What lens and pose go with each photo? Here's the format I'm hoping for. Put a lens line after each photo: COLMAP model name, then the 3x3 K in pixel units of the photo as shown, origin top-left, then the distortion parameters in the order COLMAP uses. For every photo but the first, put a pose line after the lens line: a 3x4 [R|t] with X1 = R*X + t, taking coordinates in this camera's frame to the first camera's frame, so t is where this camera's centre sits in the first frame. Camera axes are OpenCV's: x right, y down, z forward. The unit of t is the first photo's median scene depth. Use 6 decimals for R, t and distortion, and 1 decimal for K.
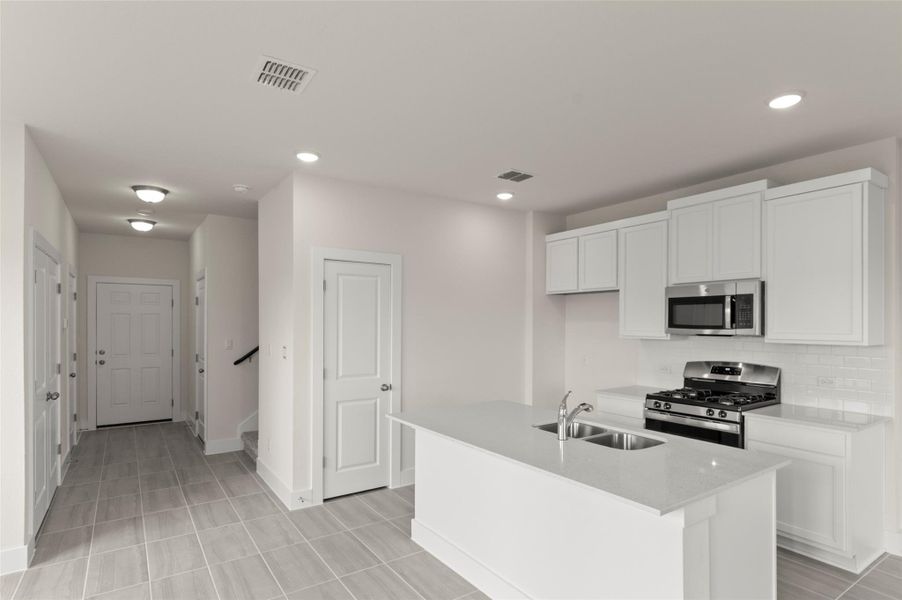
lens RADIAL K [[483.9, 0, 475.9], [0, 483.9, 321.7], [0, 0, 1]] dist [0.014159, -0.000511]
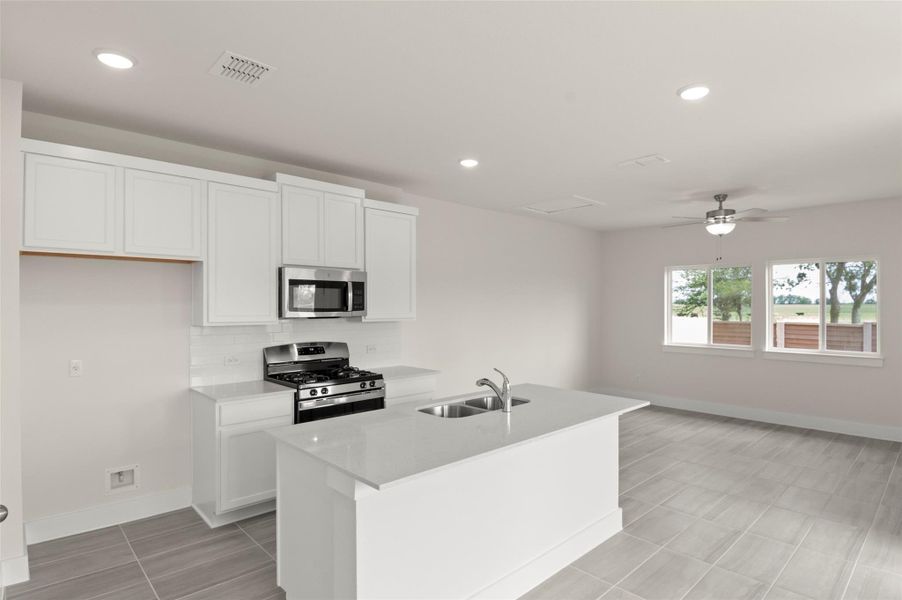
lens RADIAL K [[479.5, 0, 474.5], [0, 479.5, 304.4], [0, 0, 1]] dist [-0.000485, -0.001217]
pose [[-0.149309, 0.002005, 0.988789, -0.562186], [-0.003988, 0.999989, -0.002630, 0.000460], [-0.988783, -0.004336, -0.149299, 0.781508]]
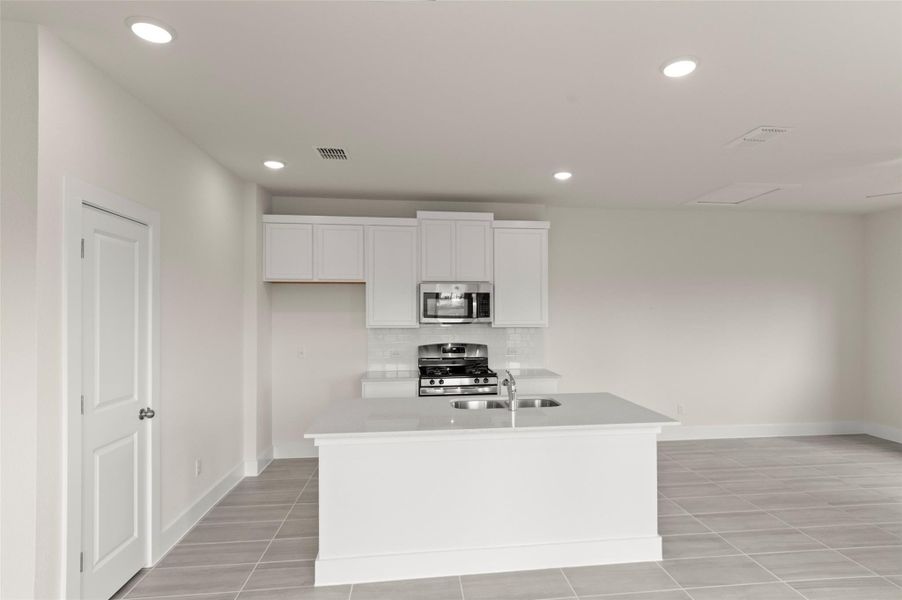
lens RADIAL K [[477.5, 0, 472.4], [0, 477.5, 312.2], [0, 0, 1]] dist [0.004167, 0.001085]
pose [[0.479082, 0.001335, 0.877769, -0.574565], [-0.000460, 0.999999, -0.001270, 0.000467], [-0.877770, 0.000205, 0.479082, 0.329655]]
